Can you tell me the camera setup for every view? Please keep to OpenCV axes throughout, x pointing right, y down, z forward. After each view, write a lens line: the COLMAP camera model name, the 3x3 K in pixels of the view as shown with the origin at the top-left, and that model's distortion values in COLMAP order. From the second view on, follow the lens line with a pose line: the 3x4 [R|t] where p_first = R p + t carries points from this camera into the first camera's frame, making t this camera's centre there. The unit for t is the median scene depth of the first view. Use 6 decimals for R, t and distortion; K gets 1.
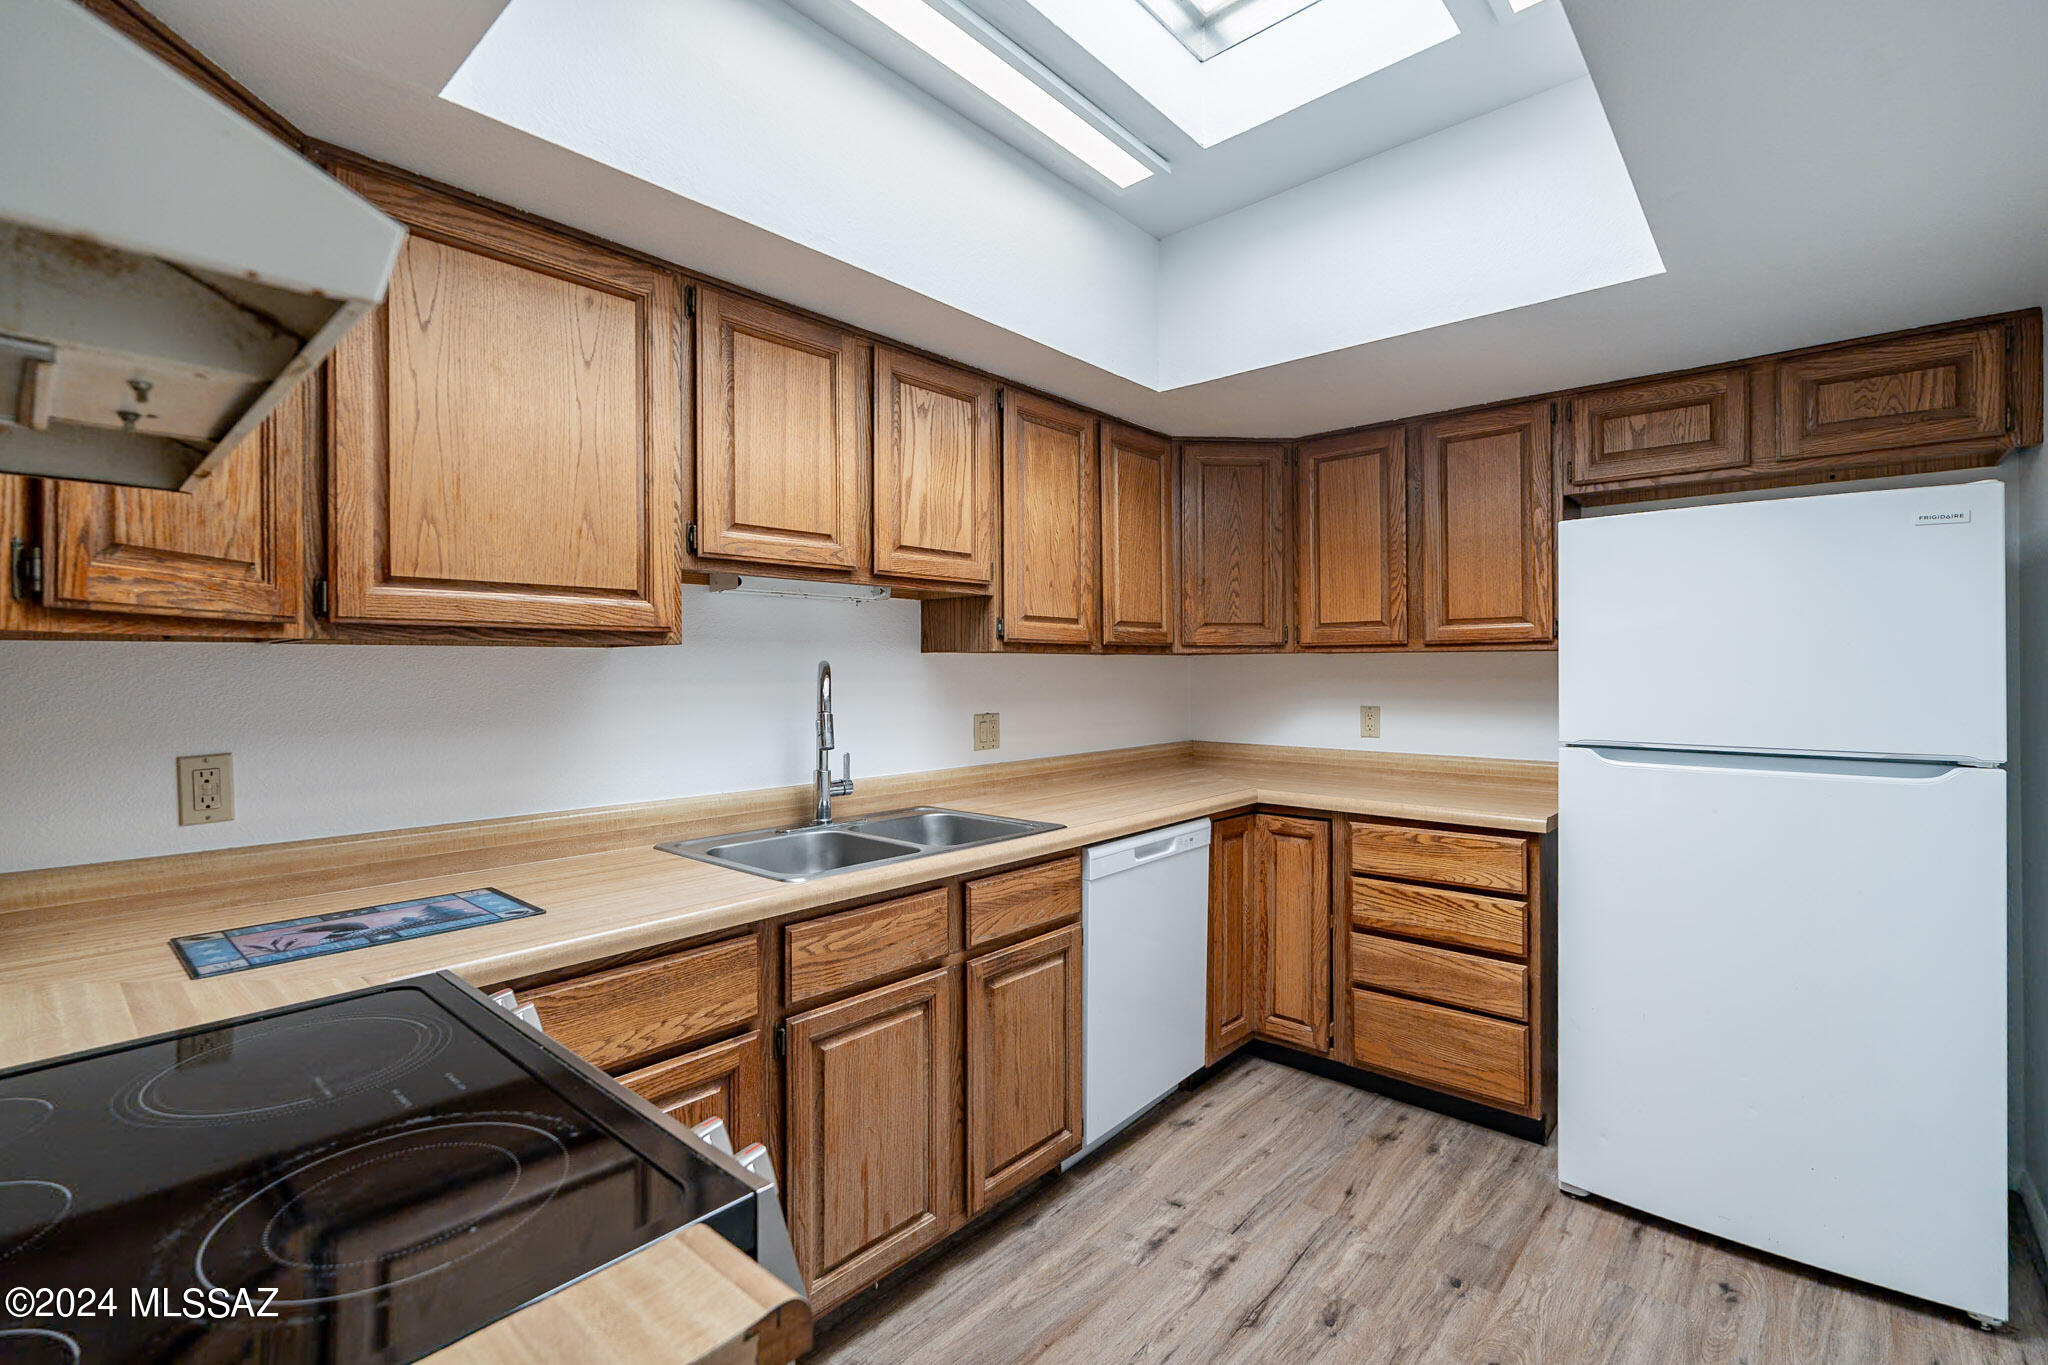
lens RADIAL K [[894.0, 0, 1025.2], [0, 894.0, 667.6], [0, 0, 1]] dist [0.000358, -0.001172]
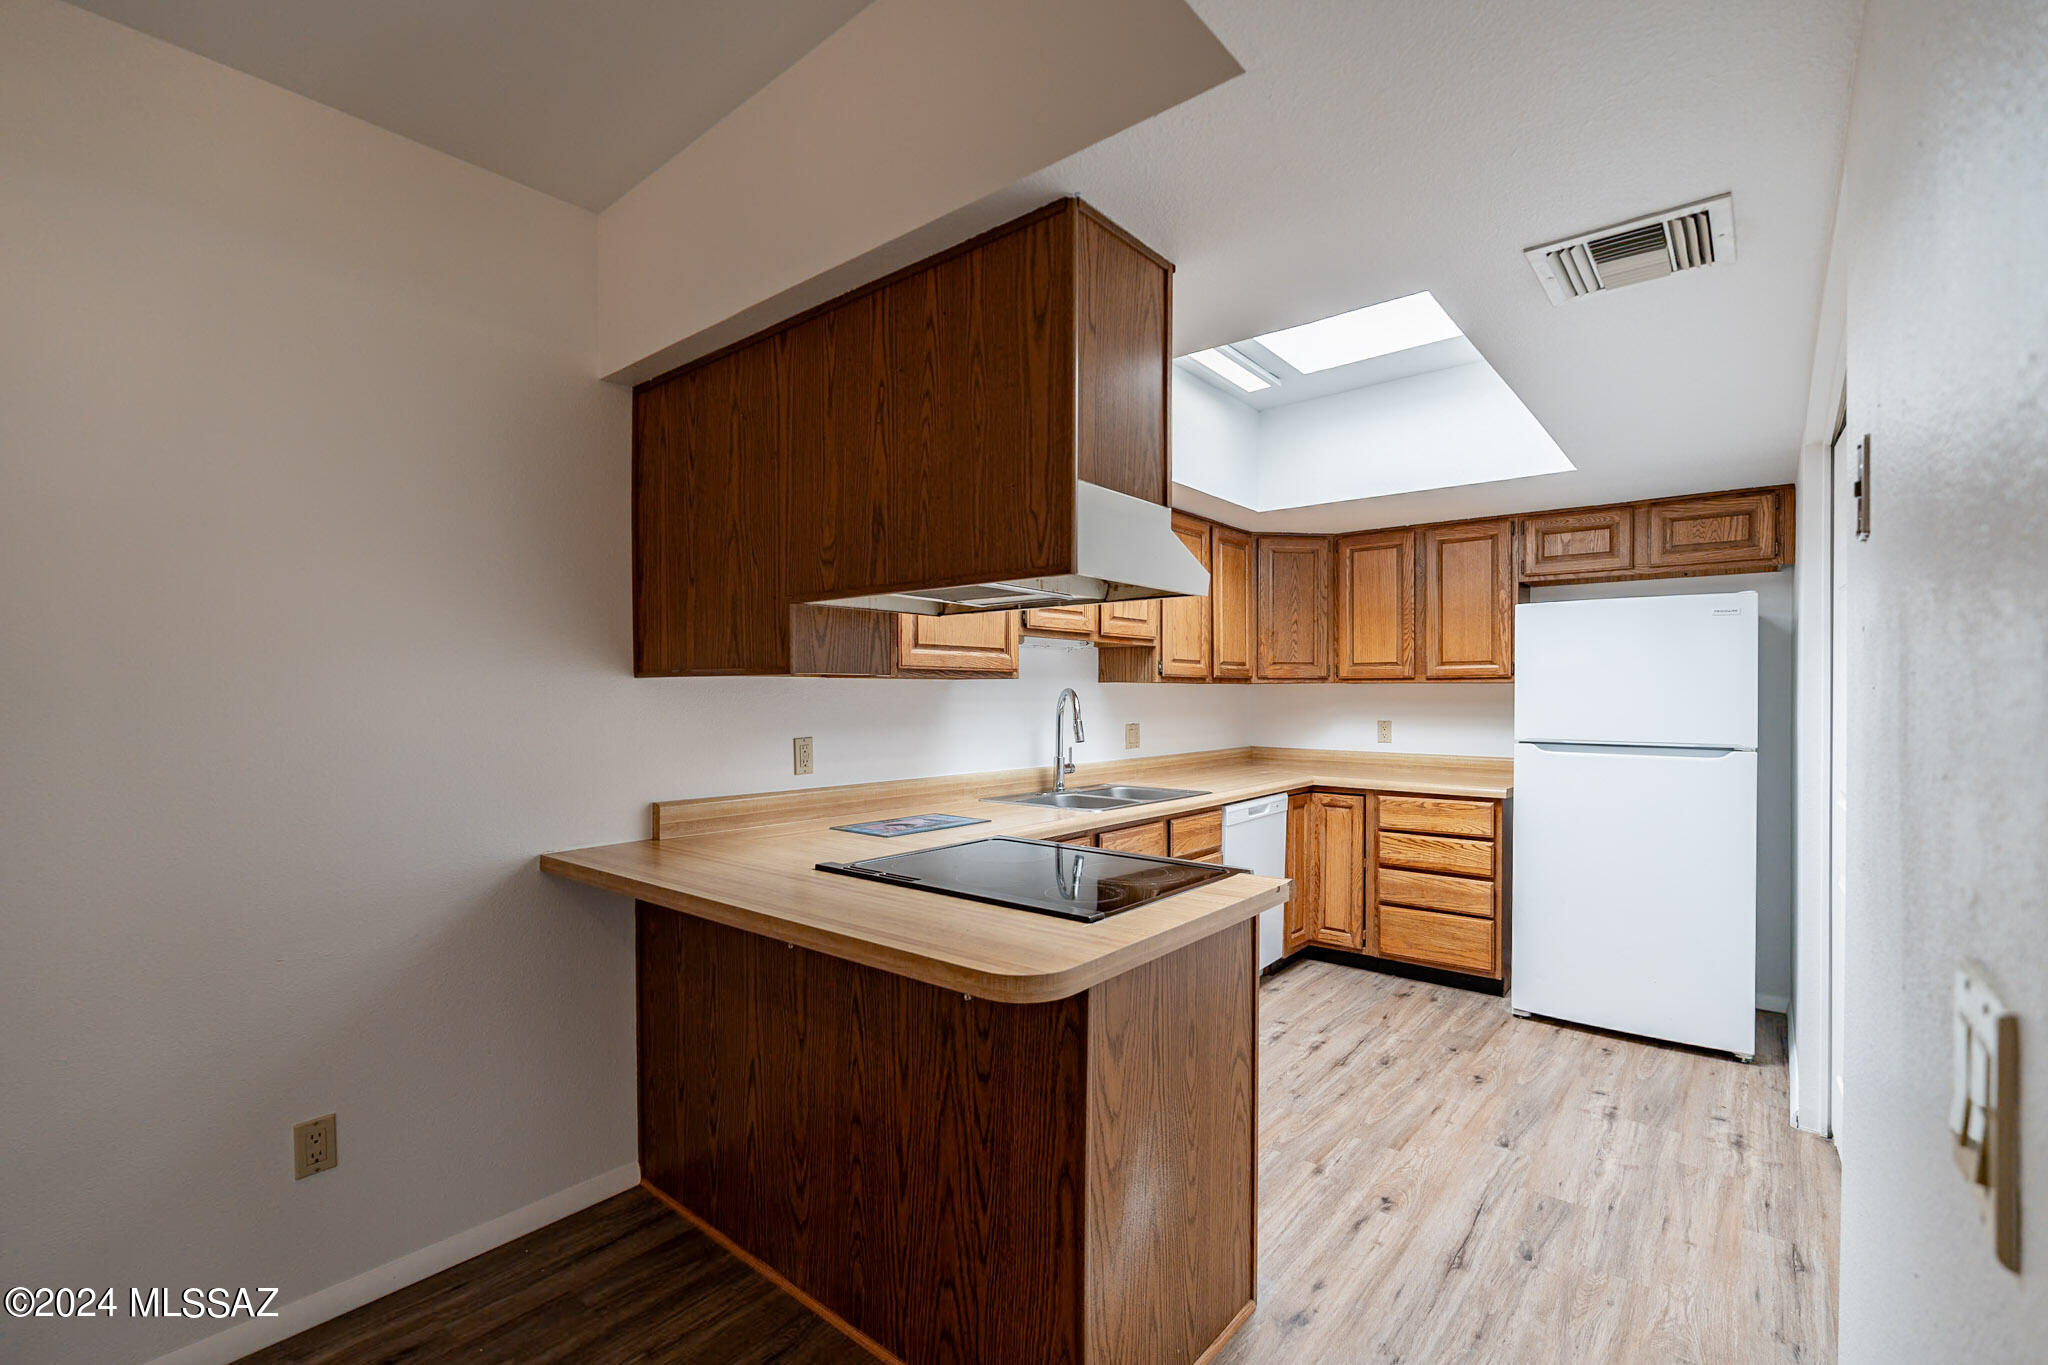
lens RADIAL K [[894.0, 0, 1023.0], [0, 894.0, 699.5], [0, 0, 1]] dist [0.000358, -0.001172]
pose [[0.999355, 0.004332, 0.035654, -0.329033], [-0.004640, 0.999953, 0.008571, -0.000522], [-0.035616, -0.008731, 0.999327, -0.549955]]
